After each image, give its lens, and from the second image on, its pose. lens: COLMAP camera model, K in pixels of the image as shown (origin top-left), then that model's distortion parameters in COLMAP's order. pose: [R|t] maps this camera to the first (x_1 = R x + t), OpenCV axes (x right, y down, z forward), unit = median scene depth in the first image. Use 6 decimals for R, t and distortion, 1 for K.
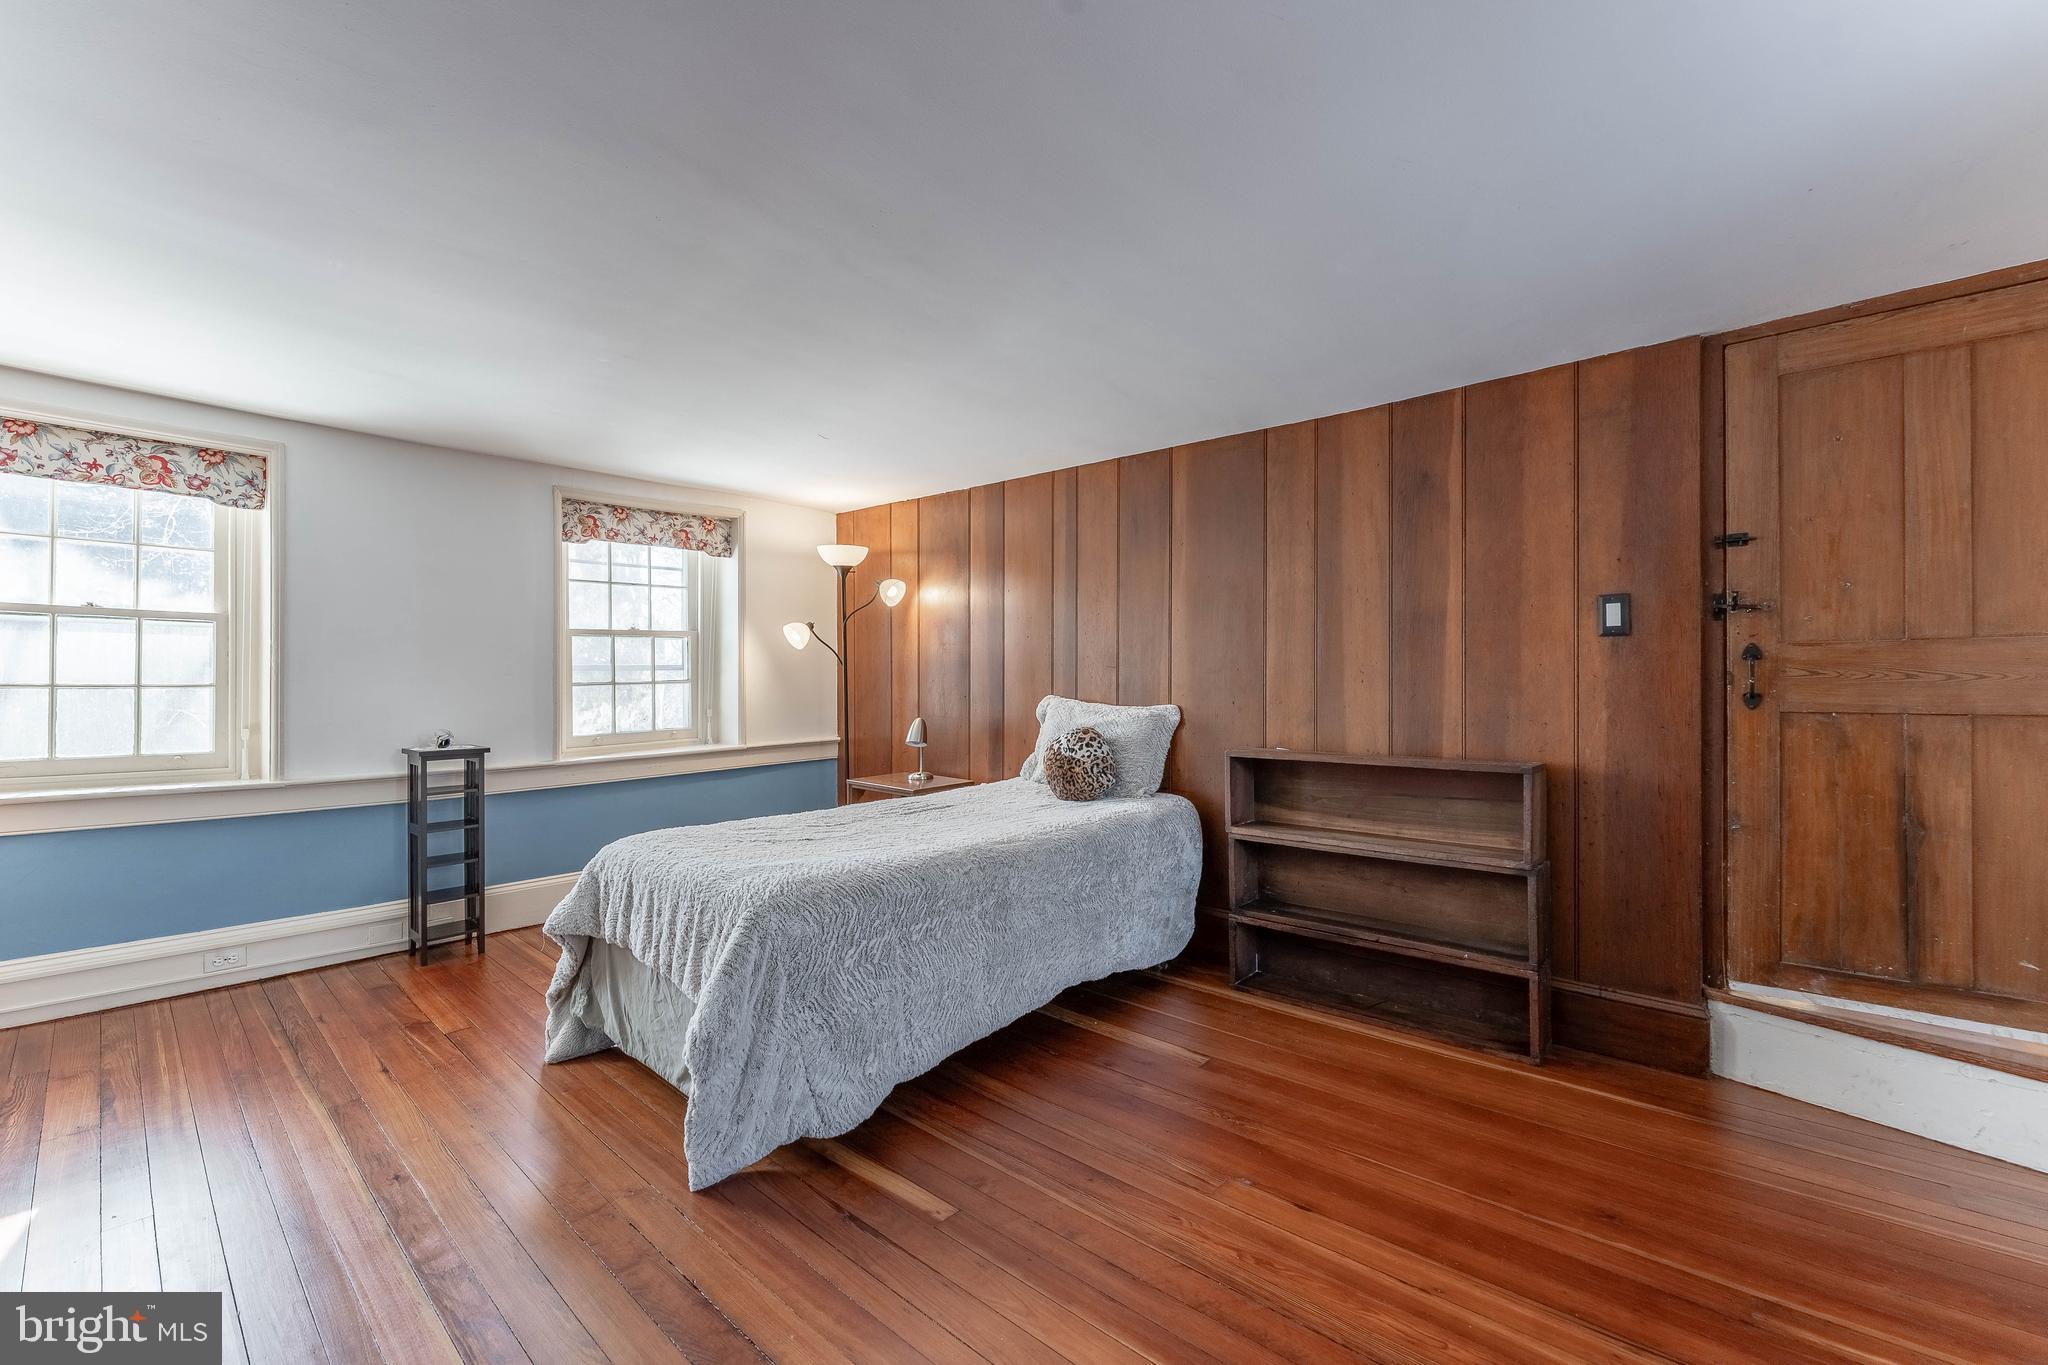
lens RADIAL K [[835.4, 0, 1027.6], [0, 835.4, 680.2], [0, 0, 1]] dist [-0.000183, -0.000540]
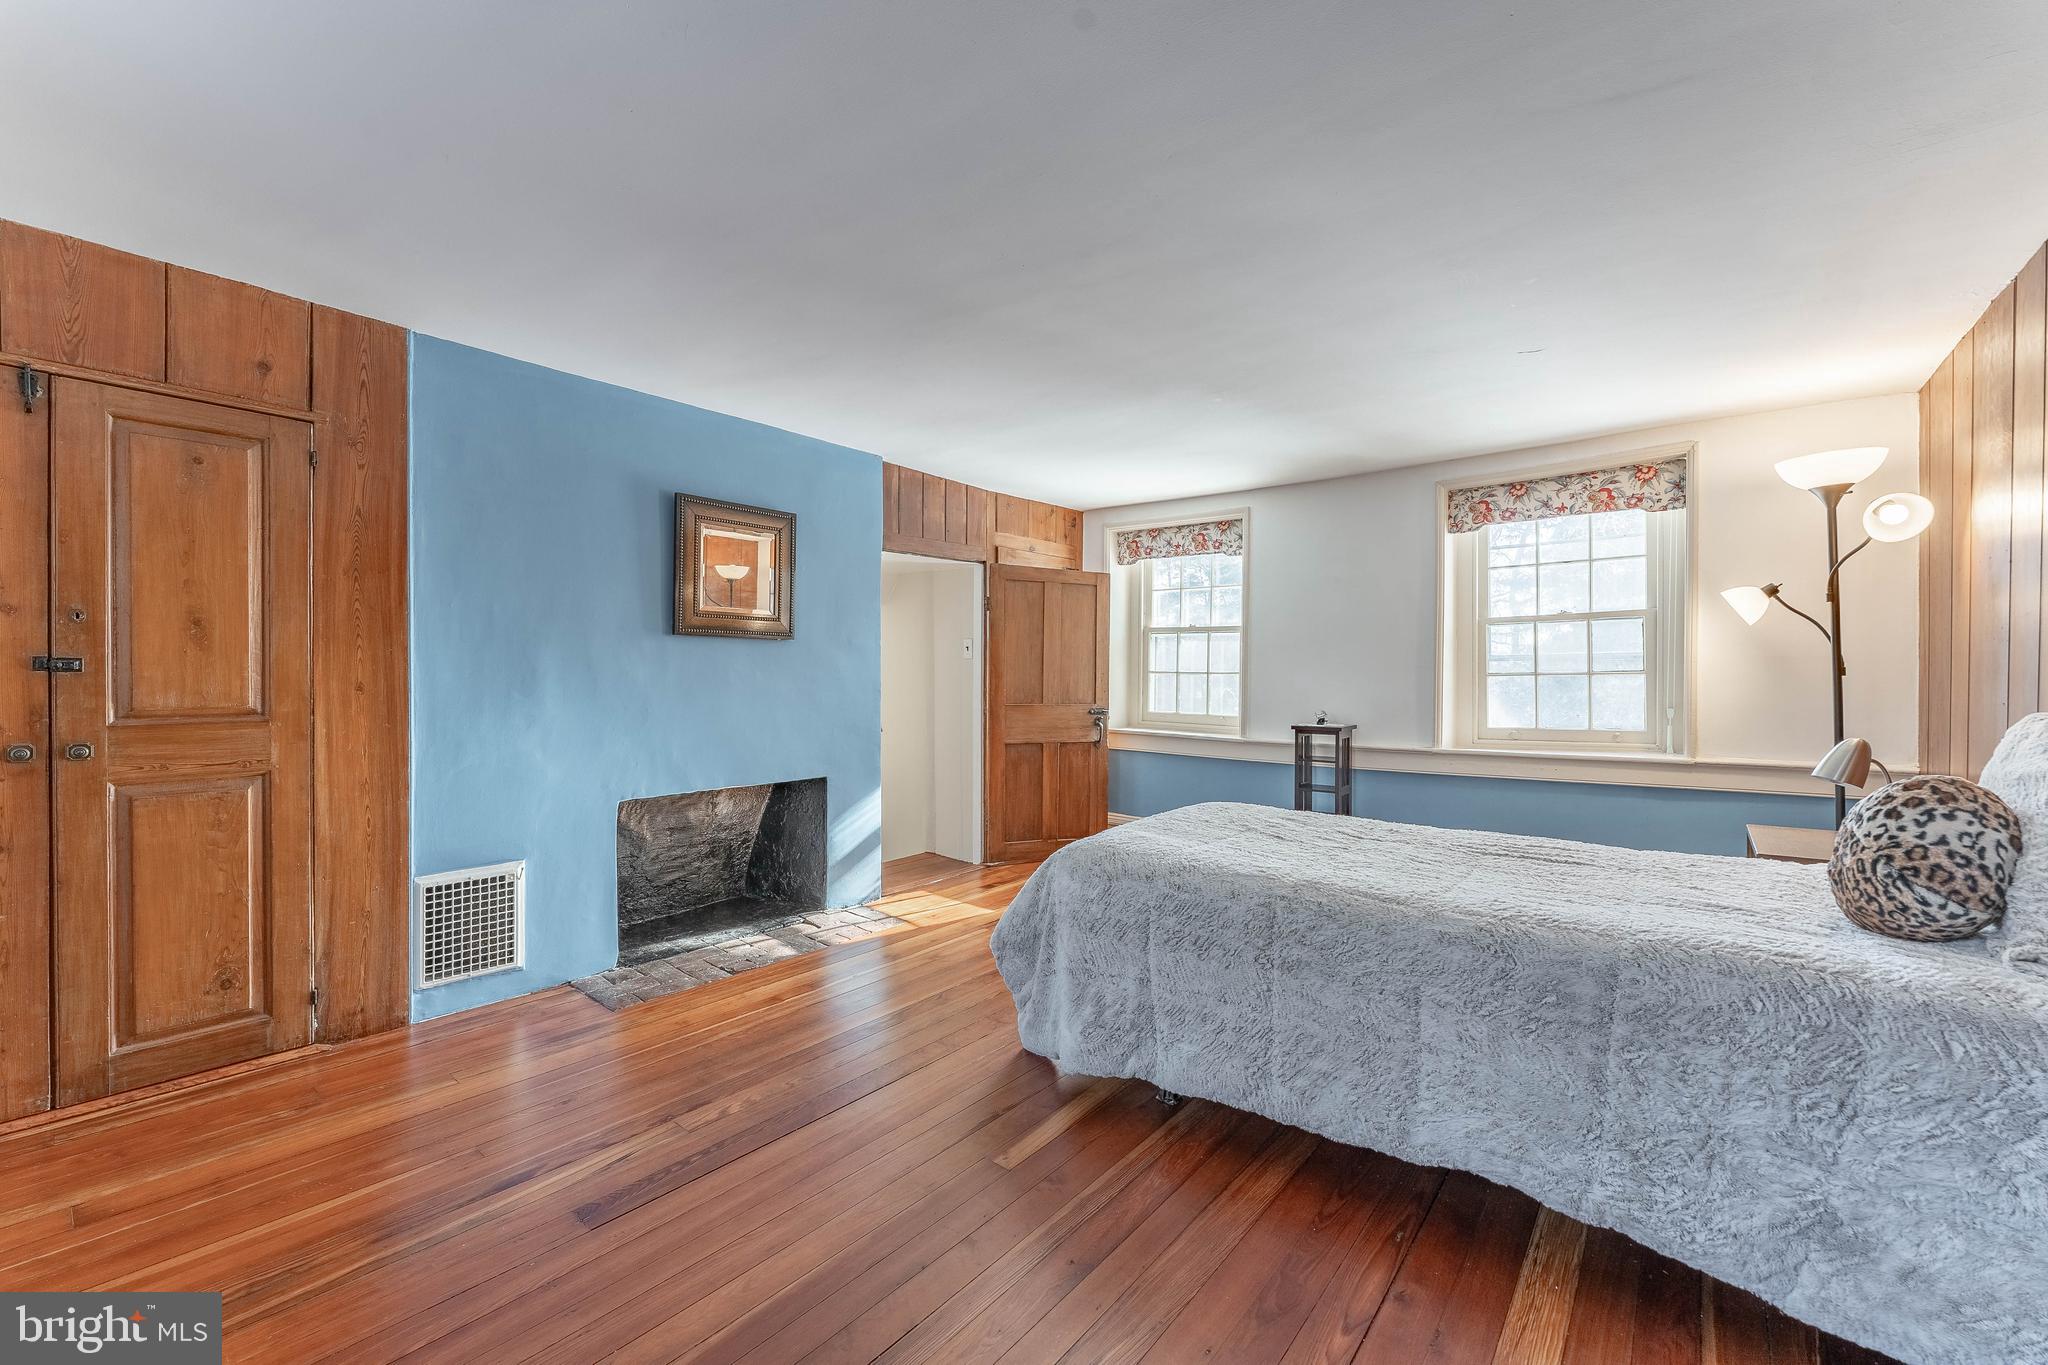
lens RADIAL K [[835.4, 0, 1027.6], [0, 835.4, 680.2], [0, 0, 1]] dist [-0.000183, -0.000540]
pose [[0.036940, 0.012501, -0.999239, 0.429707], [-0.004051, 0.999915, 0.012360, 0.001450], [0.999309, 0.003591, 0.036988, 0.437348]]
